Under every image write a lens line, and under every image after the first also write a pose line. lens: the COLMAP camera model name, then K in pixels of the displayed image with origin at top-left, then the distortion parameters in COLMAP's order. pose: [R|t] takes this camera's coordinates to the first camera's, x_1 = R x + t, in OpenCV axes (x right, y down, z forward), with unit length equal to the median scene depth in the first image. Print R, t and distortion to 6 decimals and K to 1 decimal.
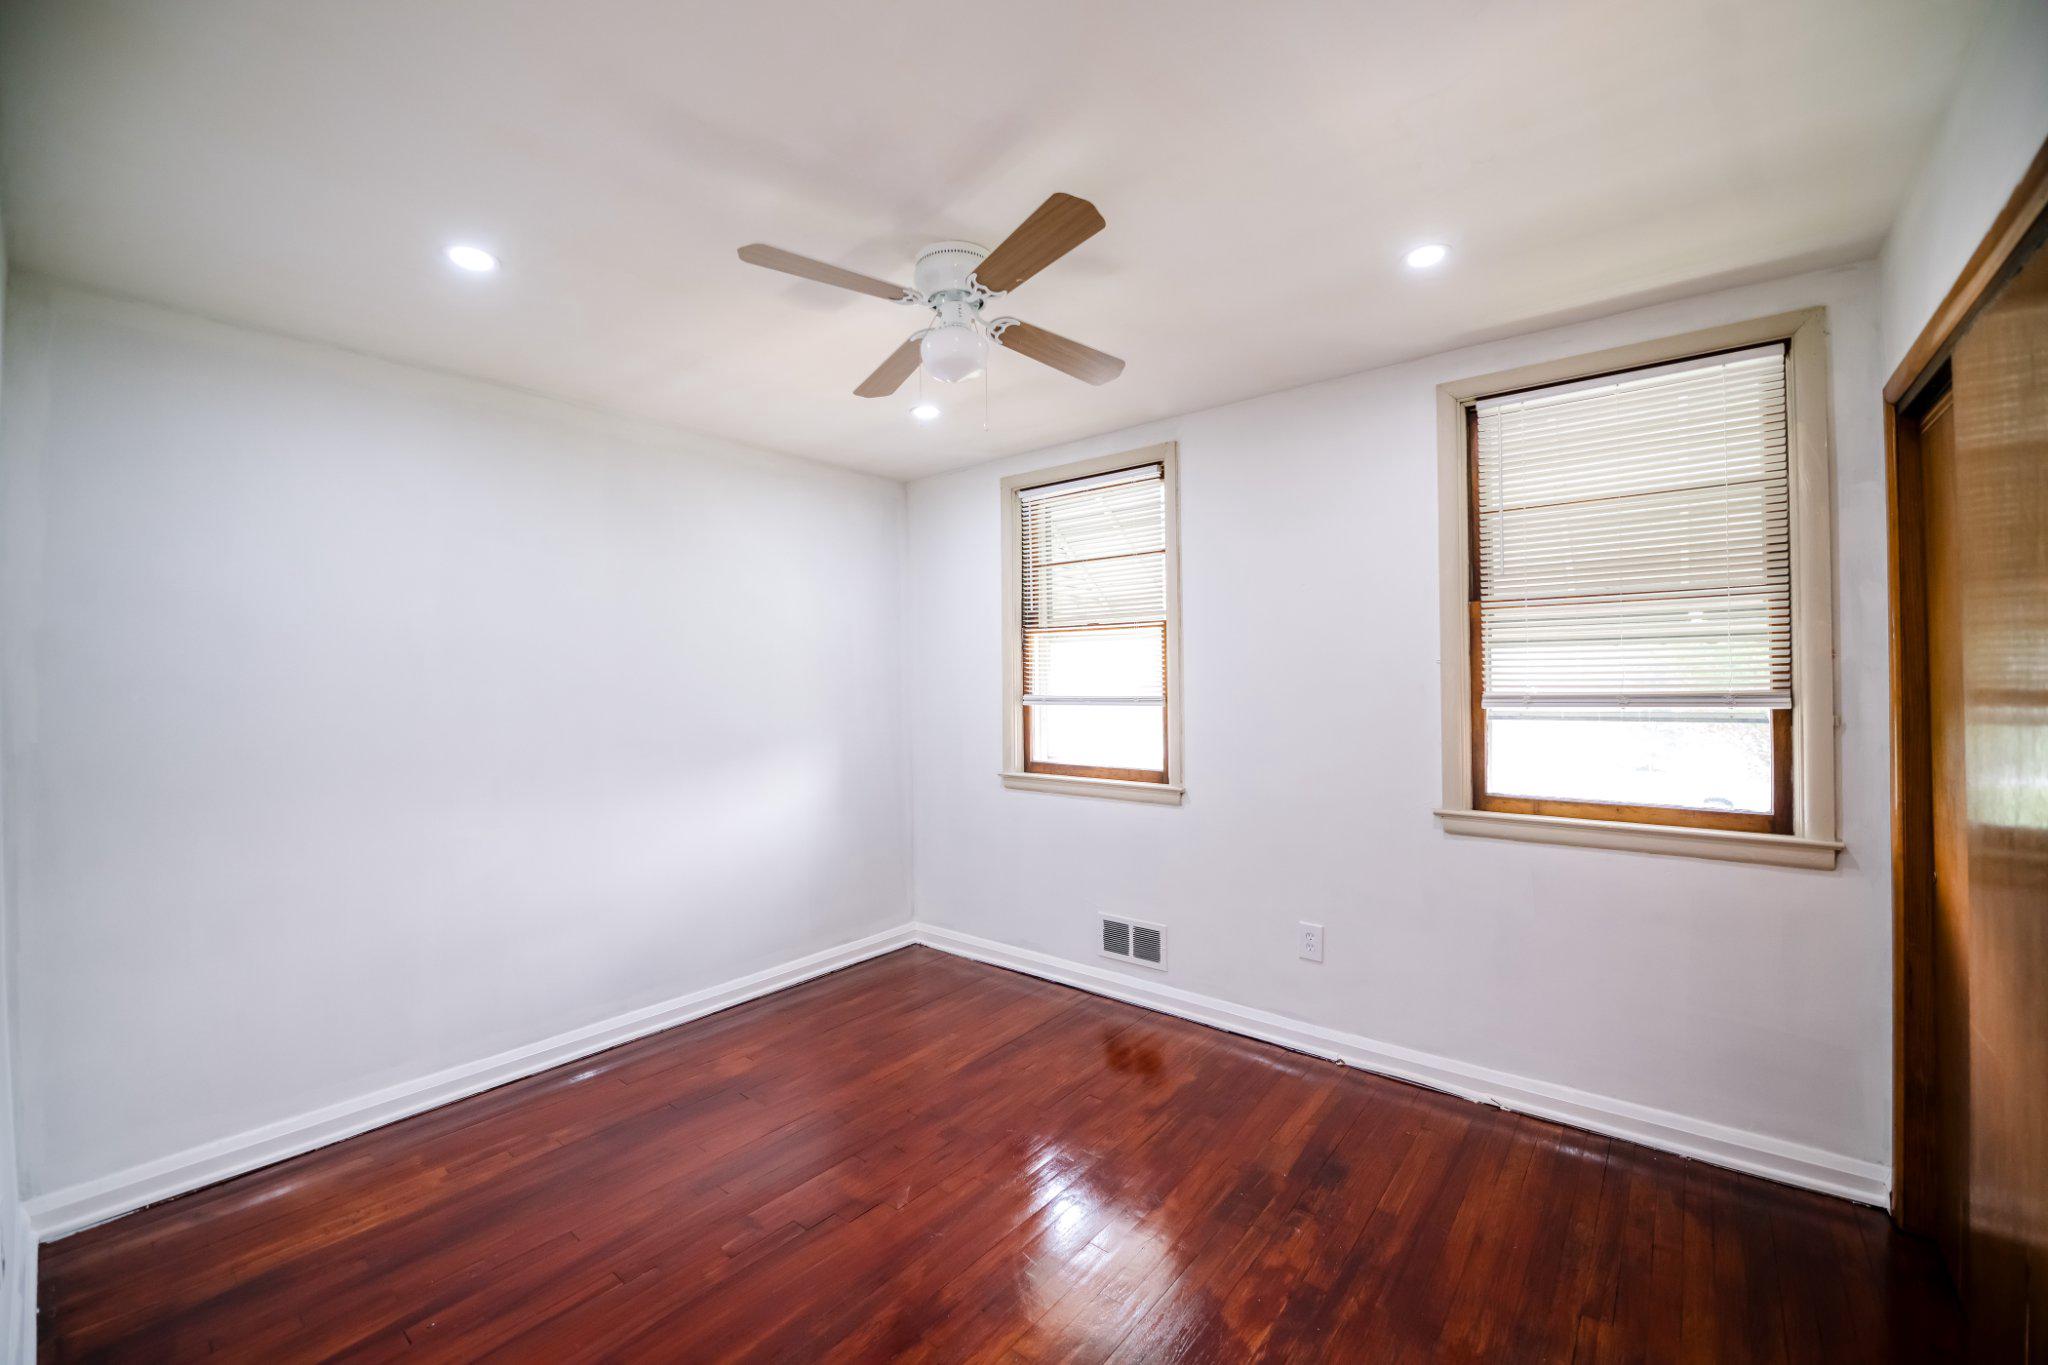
lens RADIAL K [[819.0, 0, 1018.3], [0, 819.0, 674.0], [0, 0, 1]] dist [-0.012476, -0.002086]
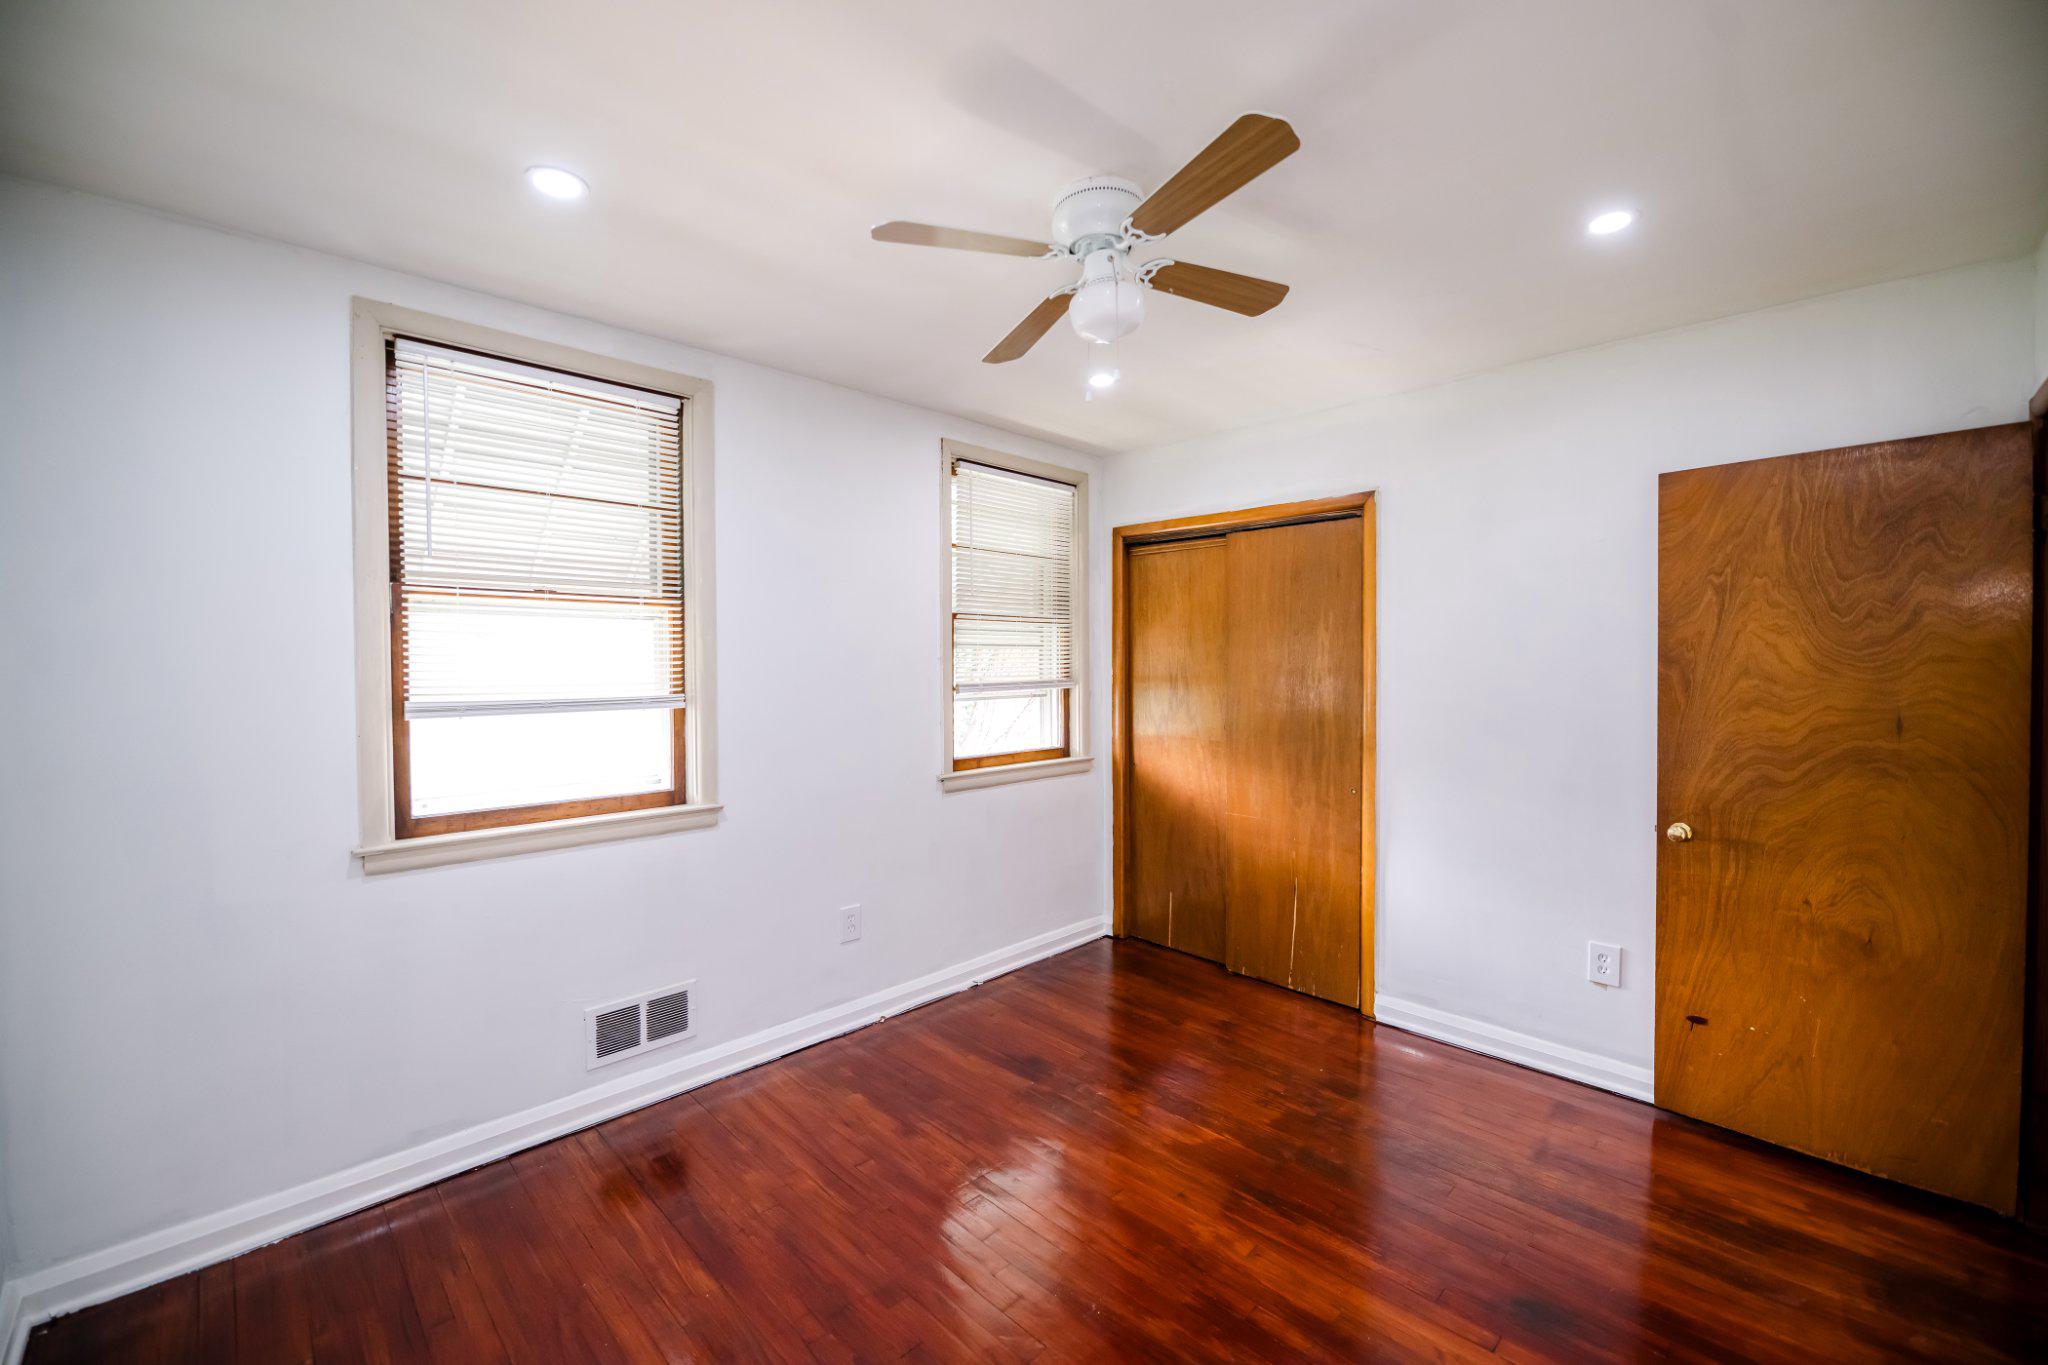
lens RADIAL K [[819.0, 0, 1027.8], [0, 819.0, 679.9], [0, 0, 1]] dist [-0.012476, -0.002086]
pose [[0.094212, -0.010619, 0.995496, -0.609995], [-0.004369, 0.999929, 0.011080, 0.002820], [-0.995543, -0.005393, 0.094159, 0.624919]]
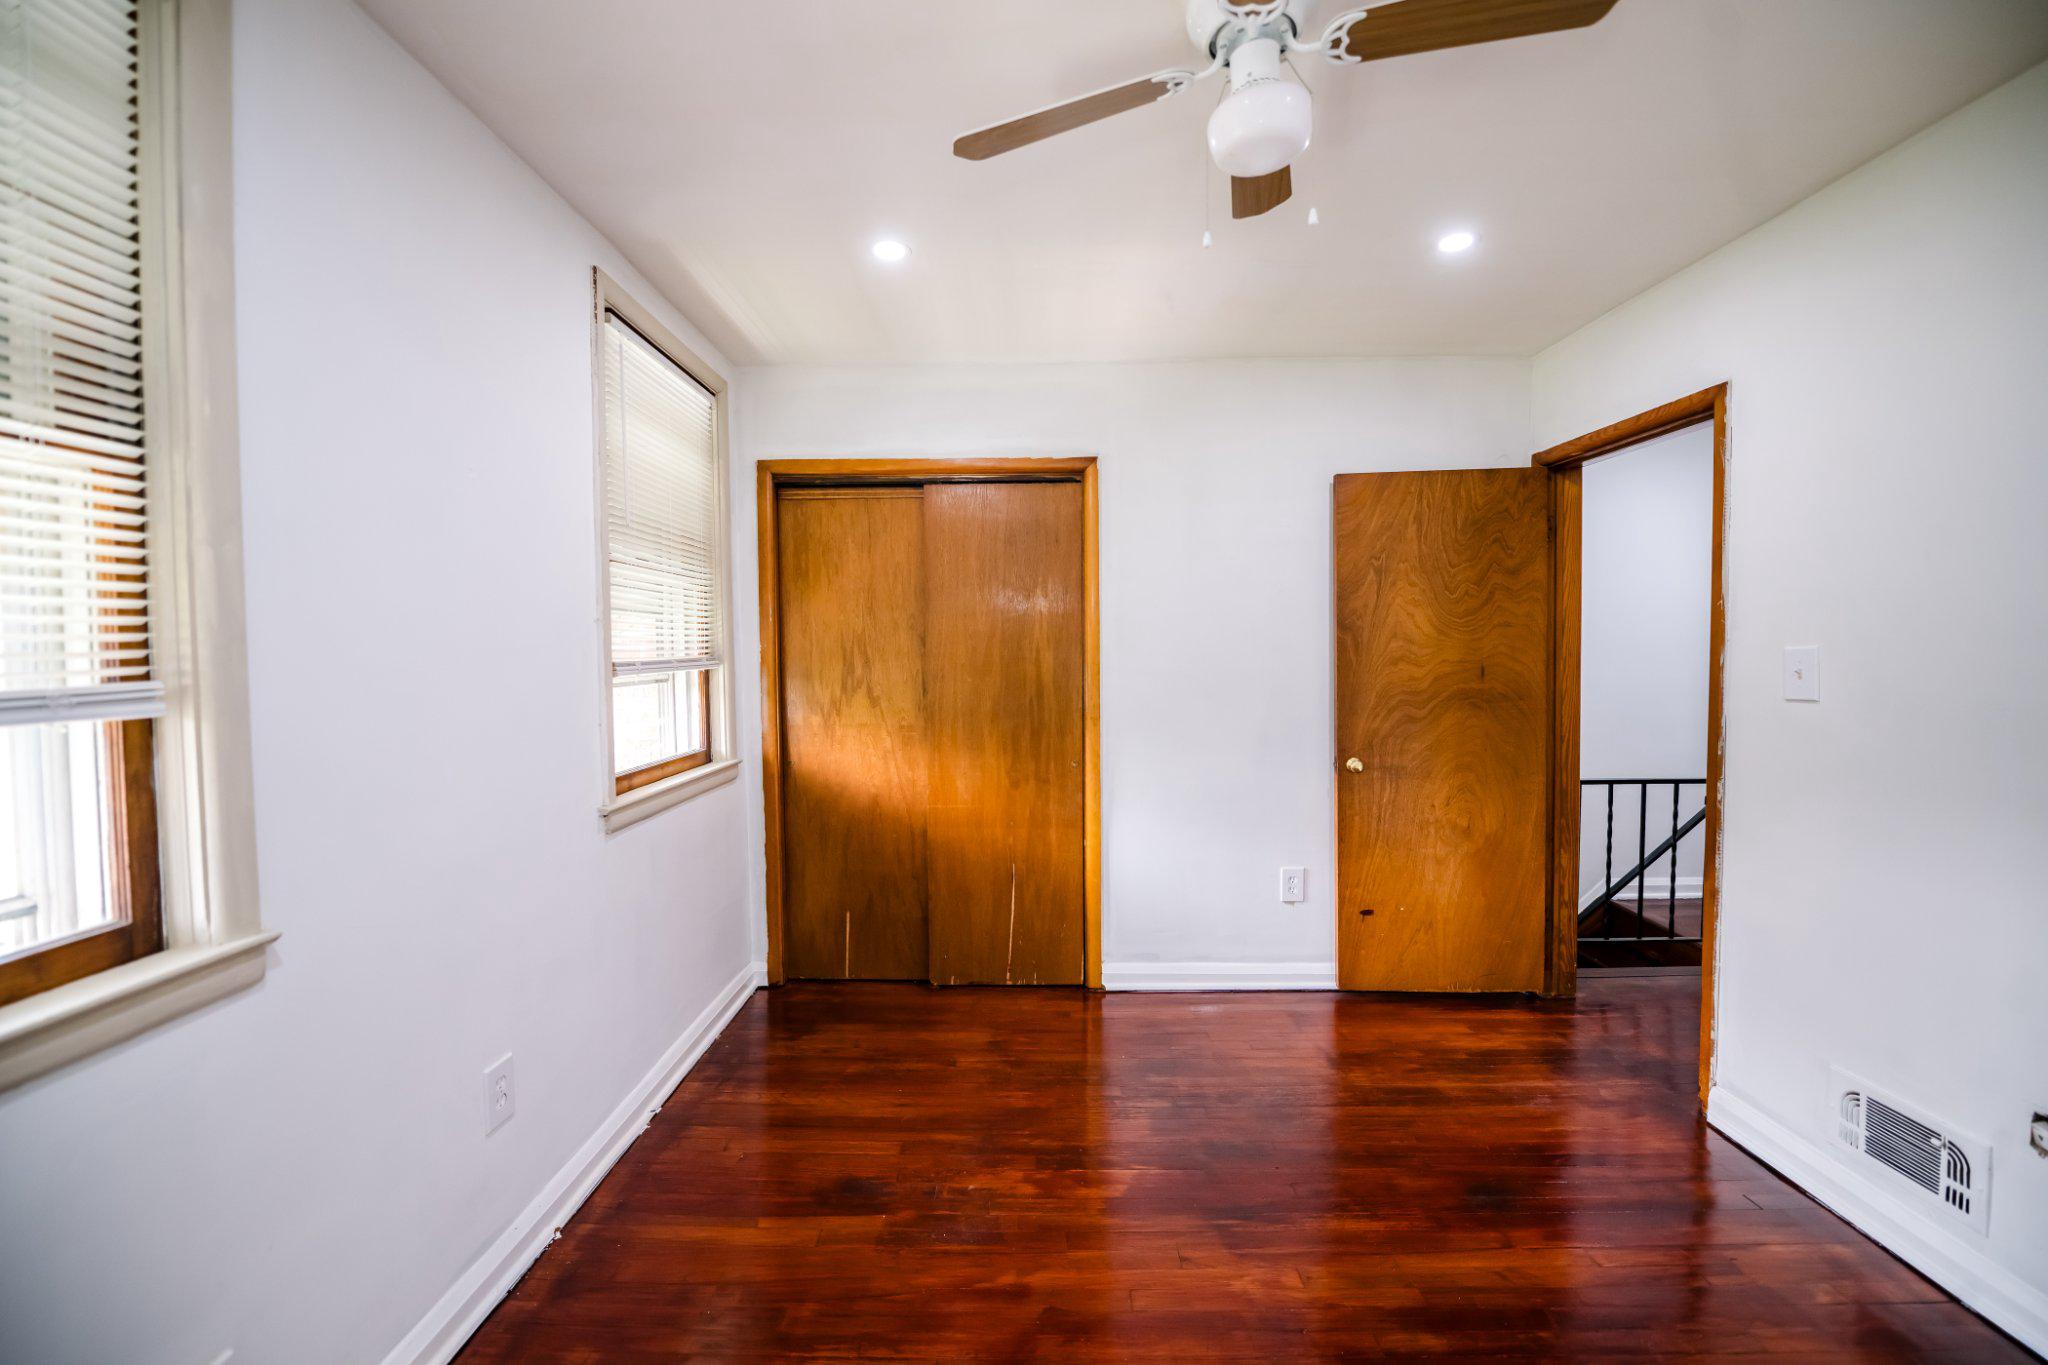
lens RADIAL K [[819.0, 0, 1023.6], [0, 819.0, 679.2], [0, 0, 1]] dist [-0.012476, -0.002086]
pose [[-0.624725, -0.010434, 0.780775, -0.296984], [0.012961, 0.999634, 0.023729, 0.023414], [-0.780737, 0.024944, -0.624361, 0.980944]]
